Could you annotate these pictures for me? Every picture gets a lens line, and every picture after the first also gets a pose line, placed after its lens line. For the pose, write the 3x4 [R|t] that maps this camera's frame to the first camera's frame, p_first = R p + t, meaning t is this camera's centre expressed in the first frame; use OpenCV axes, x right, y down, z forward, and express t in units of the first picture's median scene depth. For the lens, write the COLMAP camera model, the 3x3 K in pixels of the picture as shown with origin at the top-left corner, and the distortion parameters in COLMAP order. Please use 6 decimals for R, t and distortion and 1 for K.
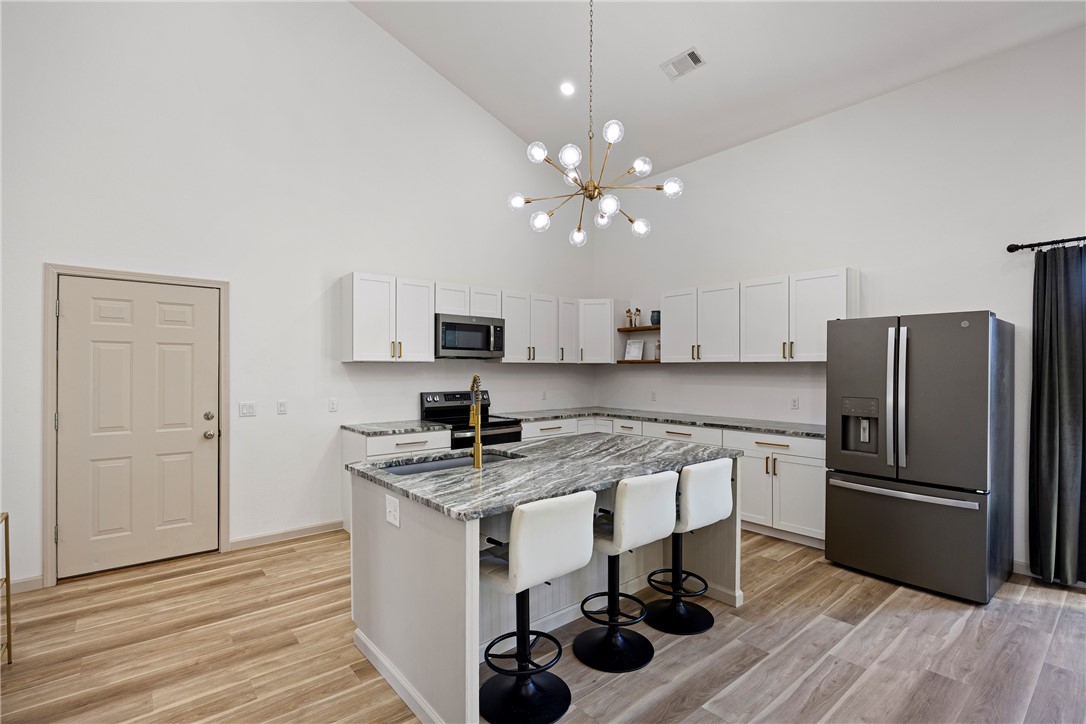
lens RADIAL K [[504.6, 0, 548.1], [0, 504.6, 369.2], [0, 0, 1]] dist [-0.006806, -0.000605]
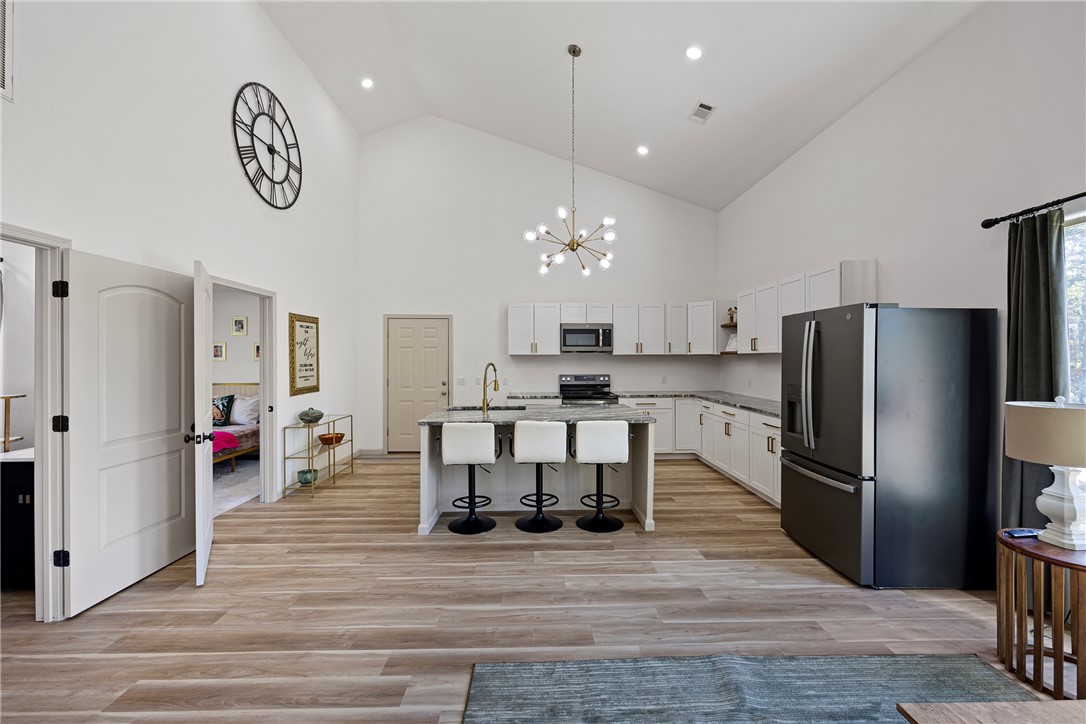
lens RADIAL K [[438.2, 0, 543.0], [0, 438.2, 362.0], [0, 0, 1]] dist [-0.000733, -0.000149]
pose [[0.776569, 0.002217, -0.630028, 0.808409], [0.002525, 0.999975, 0.006632, -0.002374], [0.630027, -0.006741, 0.776544, -0.105745]]
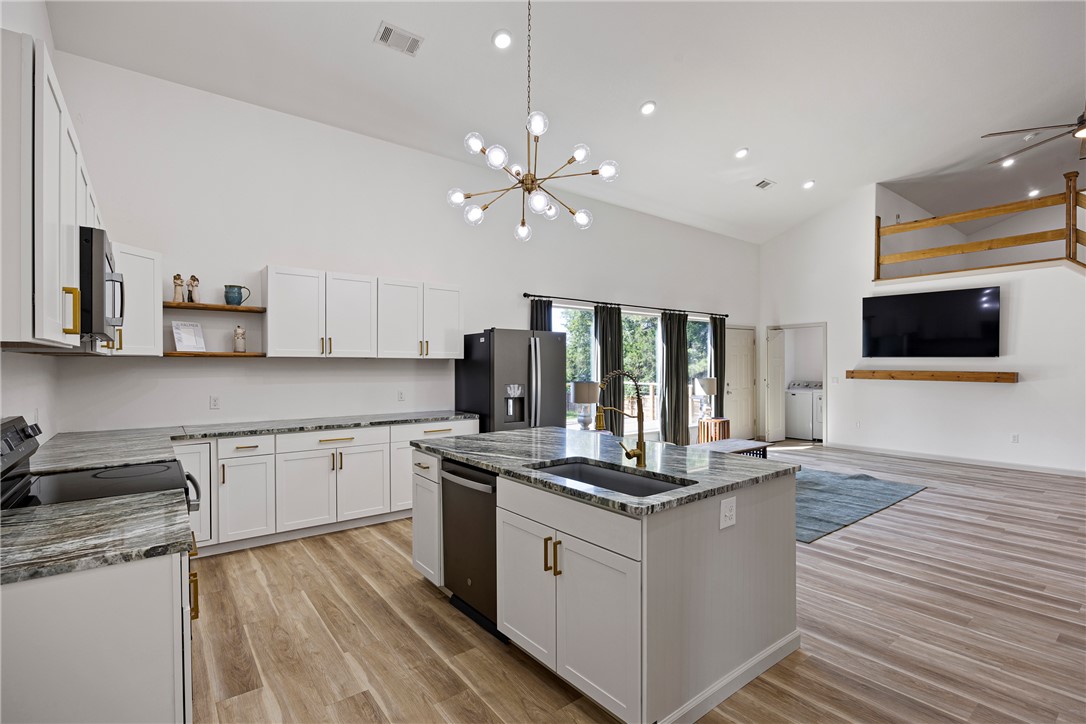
lens RADIAL K [[504.6, 0, 548.1], [0, 504.6, 369.2], [0, 0, 1]] dist [-0.006806, -0.000605]
pose [[0.037684, -0.011104, 0.999228, -0.834803], [0.001931, 0.999937, 0.011039, -0.002597], [-0.999288, 0.001513, 0.037703, 0.861647]]
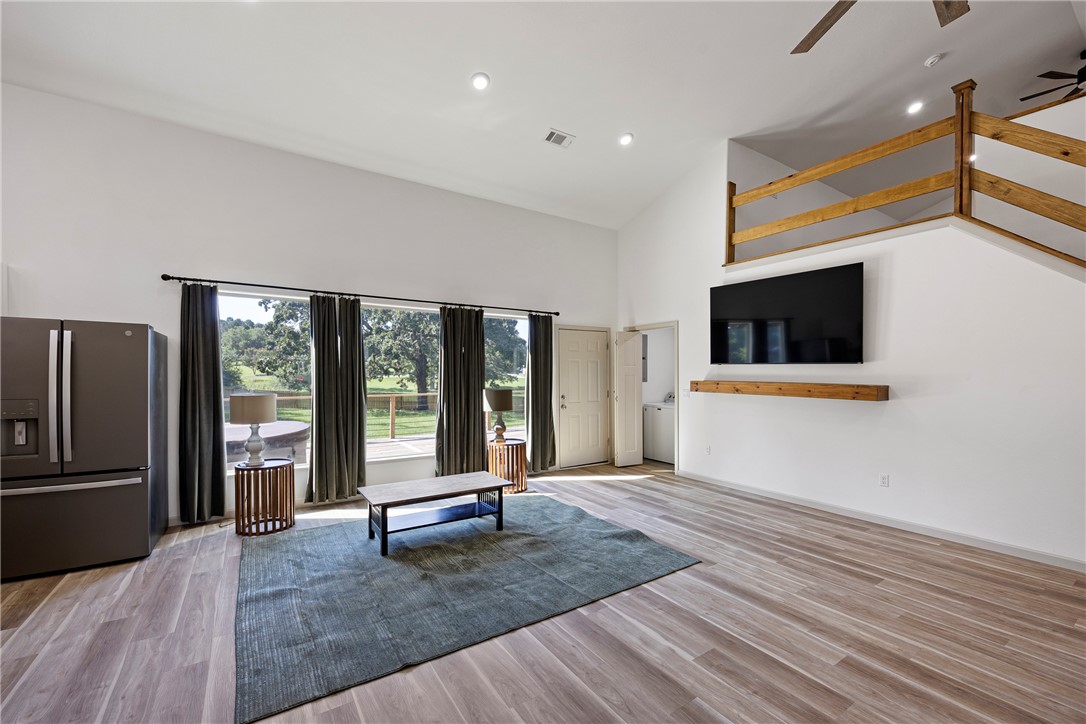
lens RADIAL K [[448.3, 0, 547.8], [0, 448.3, 377.9], [0, 0, 1]] dist [-0.001905, -0.000566]
pose [[0.113433, -0.012357, 0.993469, -0.116810], [-0.002757, 0.999915, 0.012752, 0.001065], [-0.993542, -0.004186, 0.113390, -0.116901]]
